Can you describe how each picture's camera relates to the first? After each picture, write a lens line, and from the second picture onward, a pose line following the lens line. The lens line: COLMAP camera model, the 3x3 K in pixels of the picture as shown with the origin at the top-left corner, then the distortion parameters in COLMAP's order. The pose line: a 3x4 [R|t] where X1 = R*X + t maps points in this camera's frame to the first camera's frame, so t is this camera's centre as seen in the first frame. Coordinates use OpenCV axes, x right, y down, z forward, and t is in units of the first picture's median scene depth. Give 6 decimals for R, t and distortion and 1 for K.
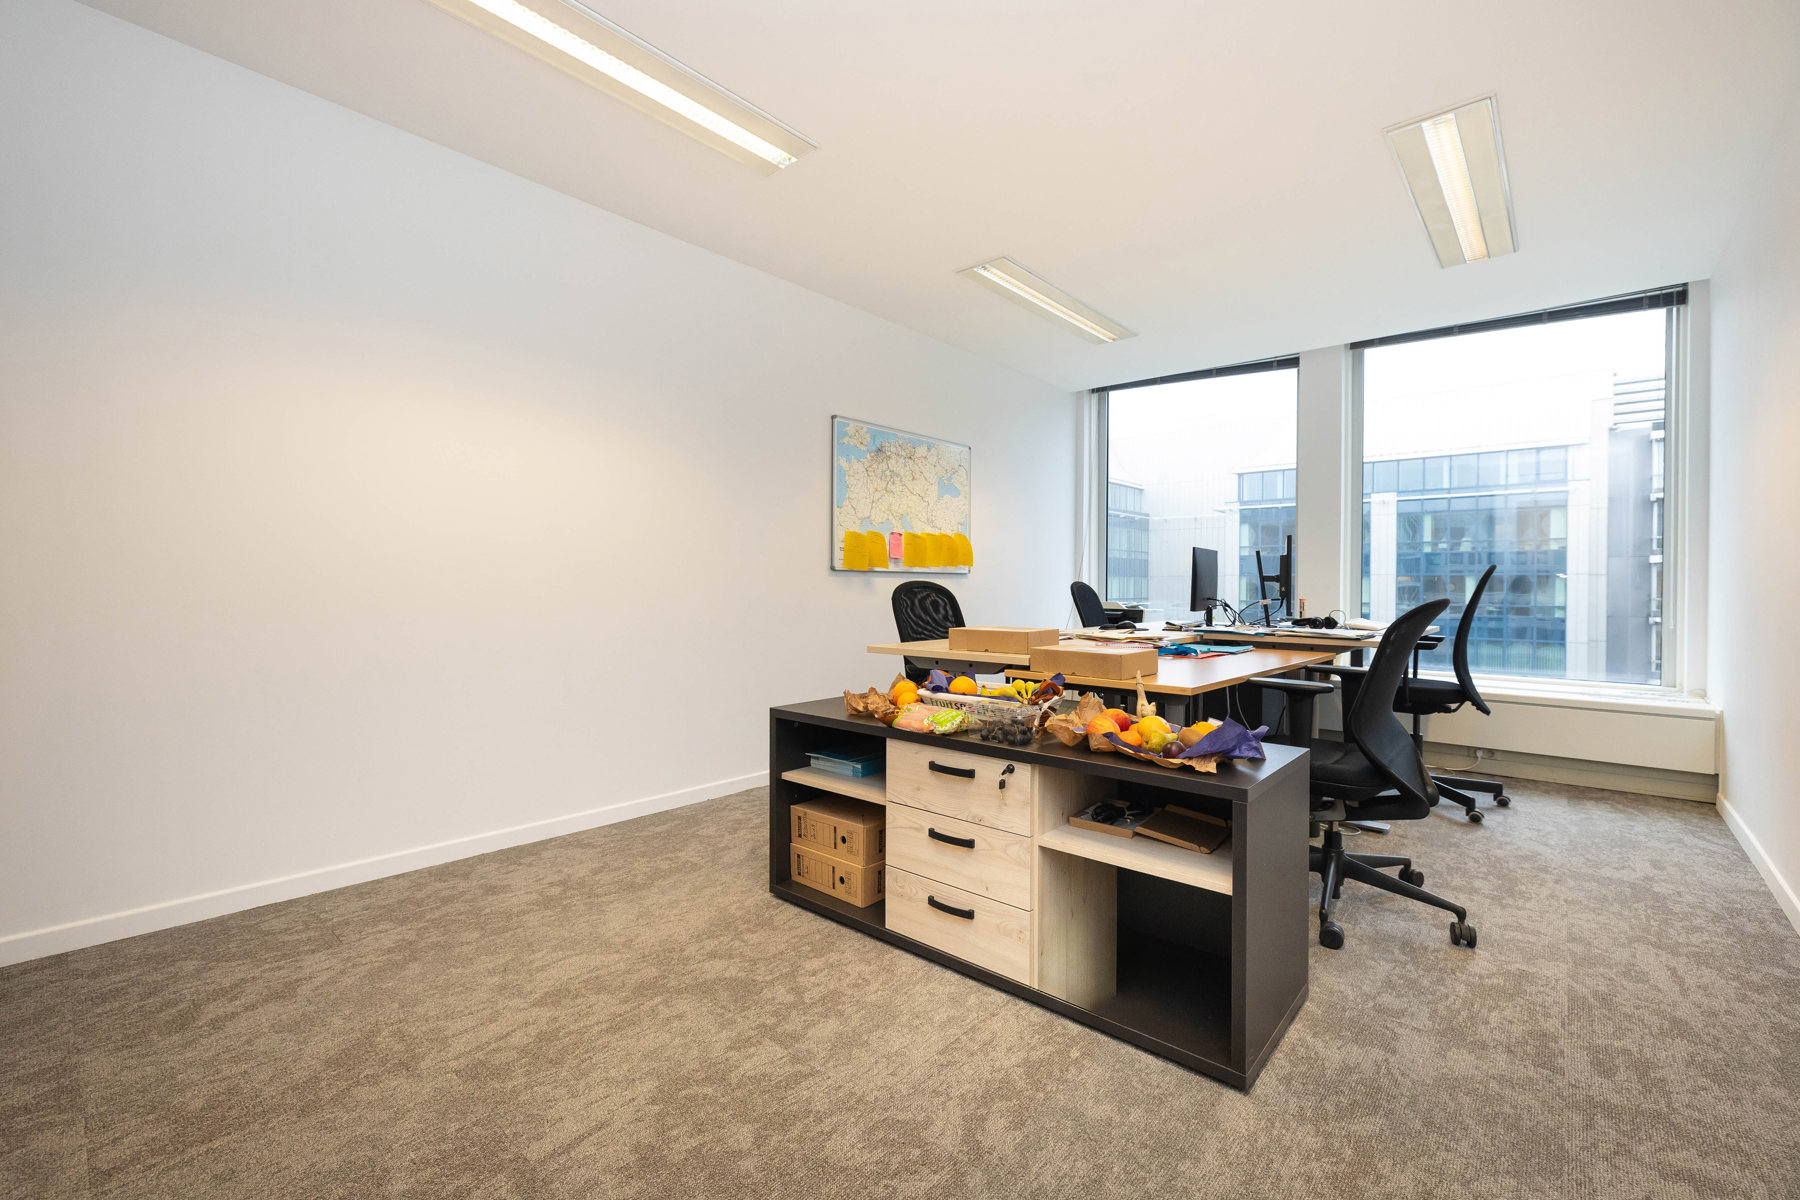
lens RADIAL K [[780.7, 0, 902.3], [0, 780.7, 591.4], [0, 0, 1]] dist [-0.000747, -0.000230]
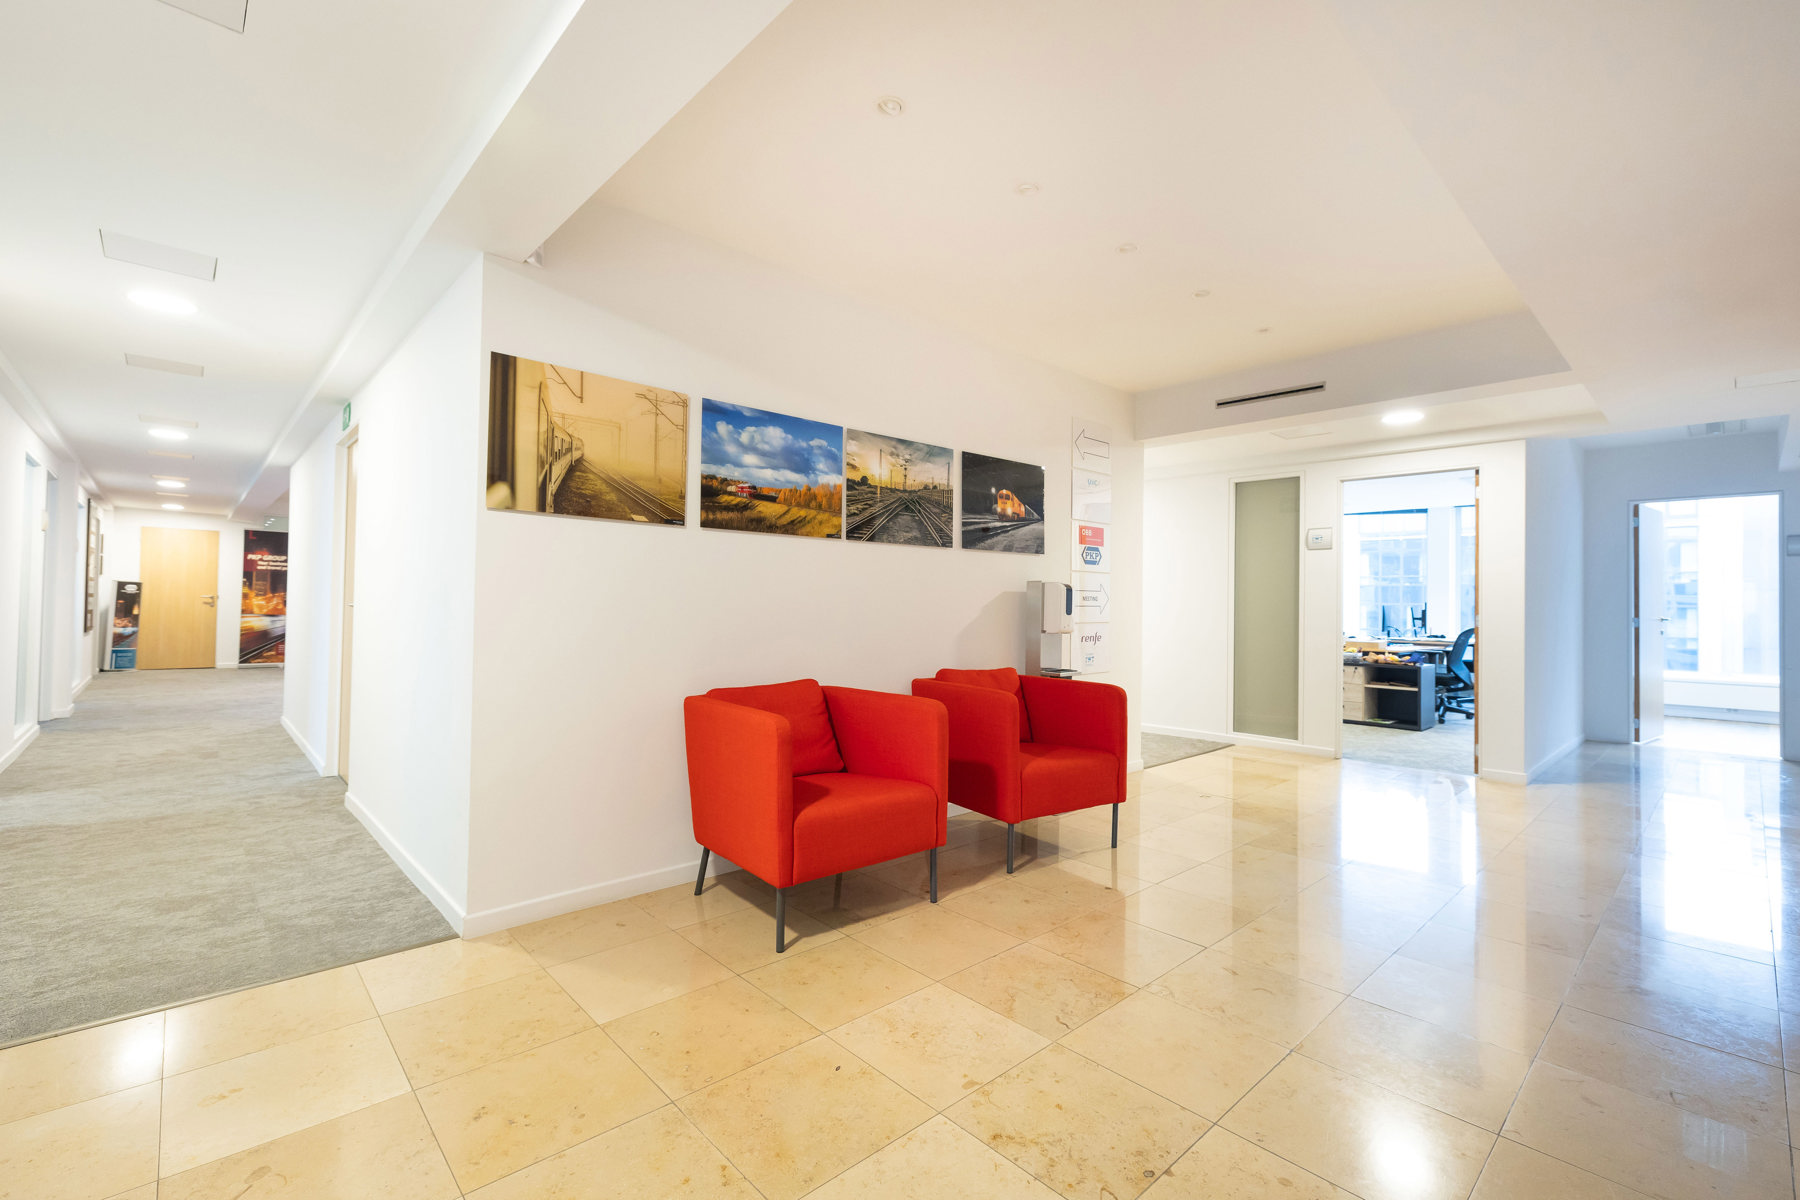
lens RADIAL K [[780.7, 0, 900.1], [0, 780.7, 595.4], [0, 0, 1]] dist [-0.000747, -0.000230]
pose [[0.993083, 0.011524, -0.116851, -0.109551], [-0.014006, 0.999693, -0.020442, -0.002092], [0.116580, 0.021937, 0.992939, -0.208110]]
